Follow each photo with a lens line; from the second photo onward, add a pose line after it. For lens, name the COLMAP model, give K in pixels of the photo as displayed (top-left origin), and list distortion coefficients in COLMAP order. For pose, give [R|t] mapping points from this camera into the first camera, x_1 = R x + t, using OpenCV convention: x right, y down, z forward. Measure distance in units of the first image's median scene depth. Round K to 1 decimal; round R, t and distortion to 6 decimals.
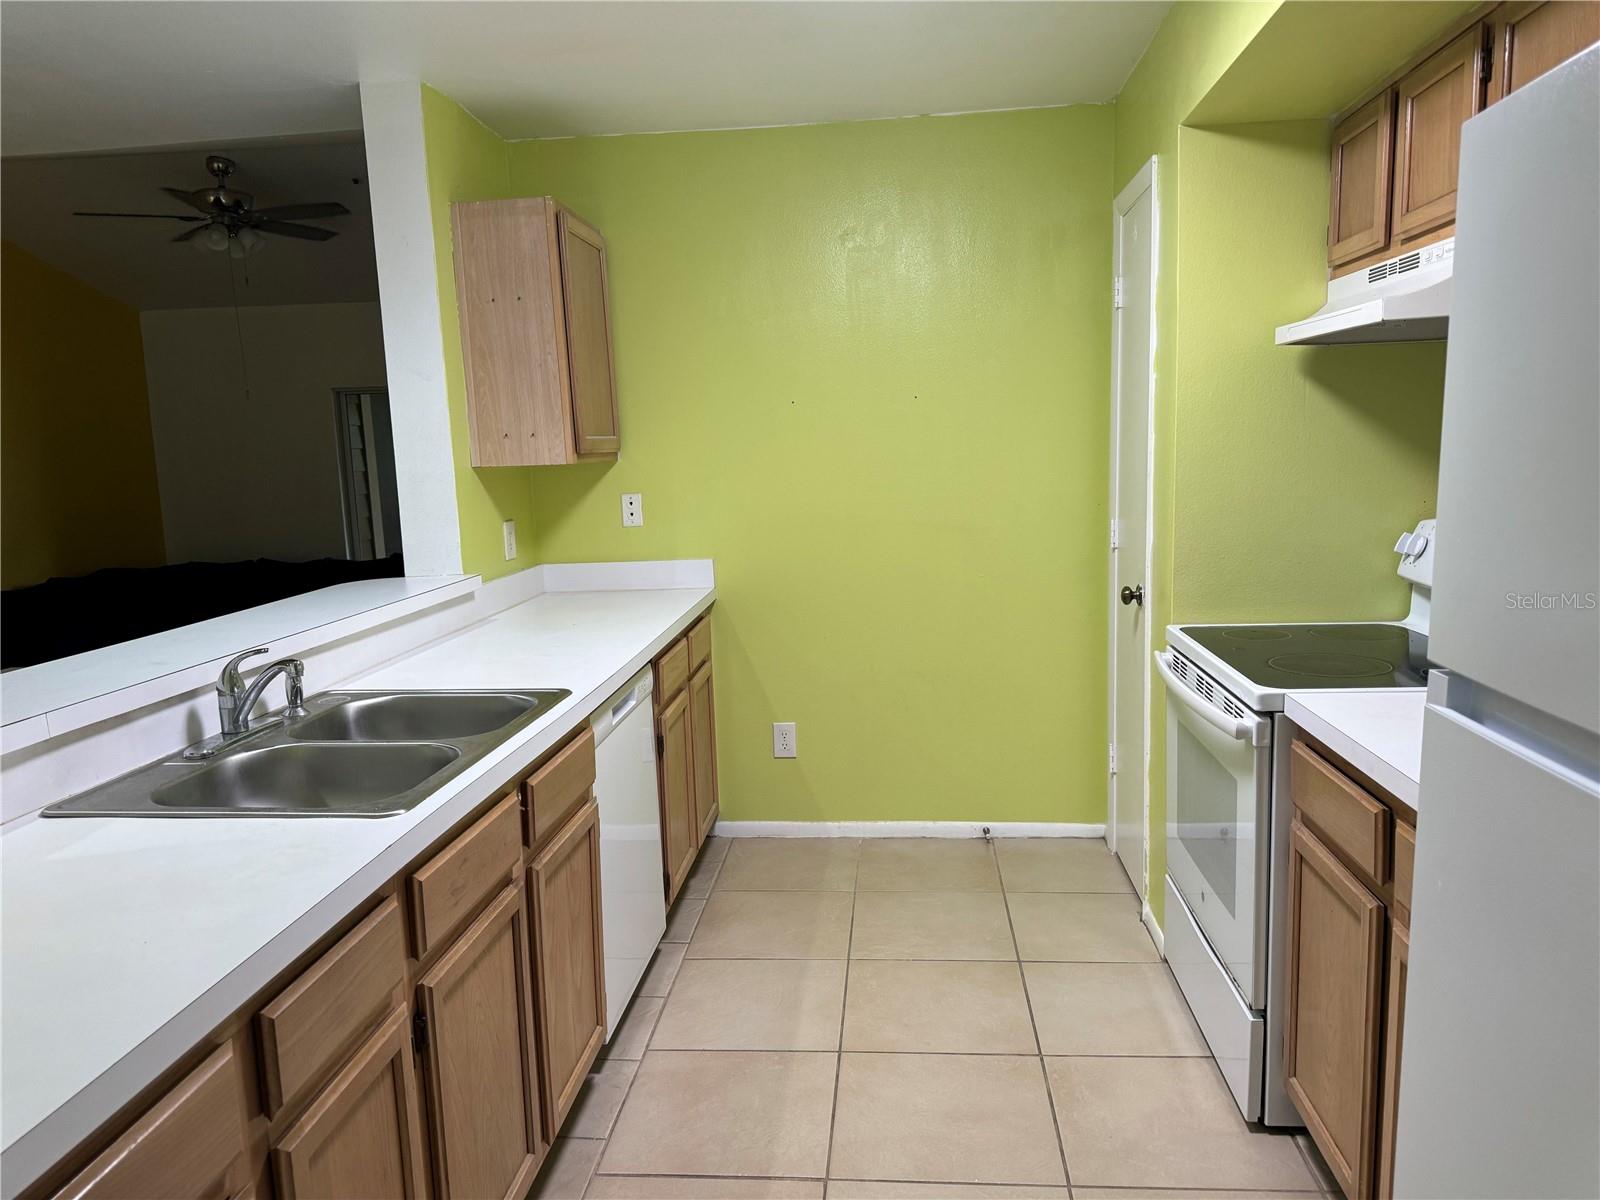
lens RADIAL K [[1120.5, 0, 802.7], [0, 1120.5, 595.0], [0, 0, 1]] dist [0.029942, -0.000180]
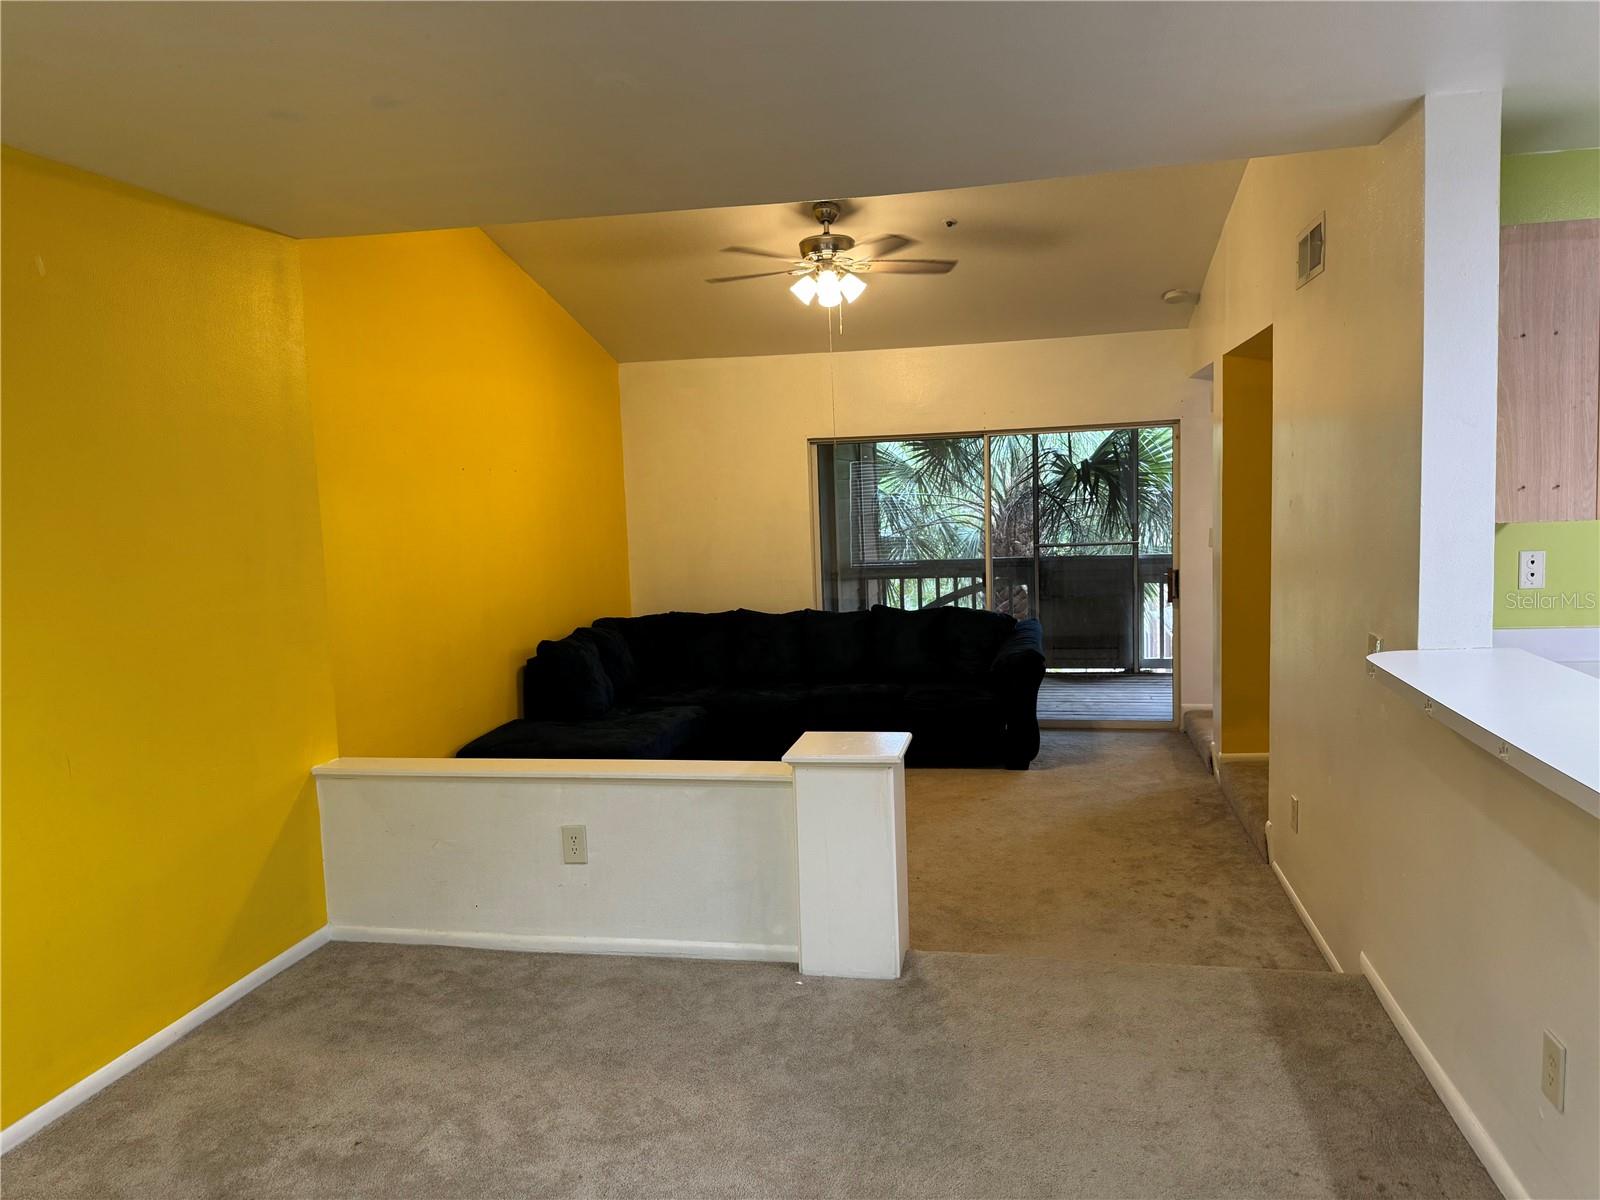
lens RADIAL K [[1120.5, 0, 799.5], [0, 1120.5, 606.9], [0, 0, 1]] dist [0.029942, -0.000180]
pose [[0.992588, 0.009141, -0.121185, -0.719886], [-0.012488, 0.999560, -0.026890, -0.017667], [0.120886, 0.028204, 0.992266, 0.051543]]
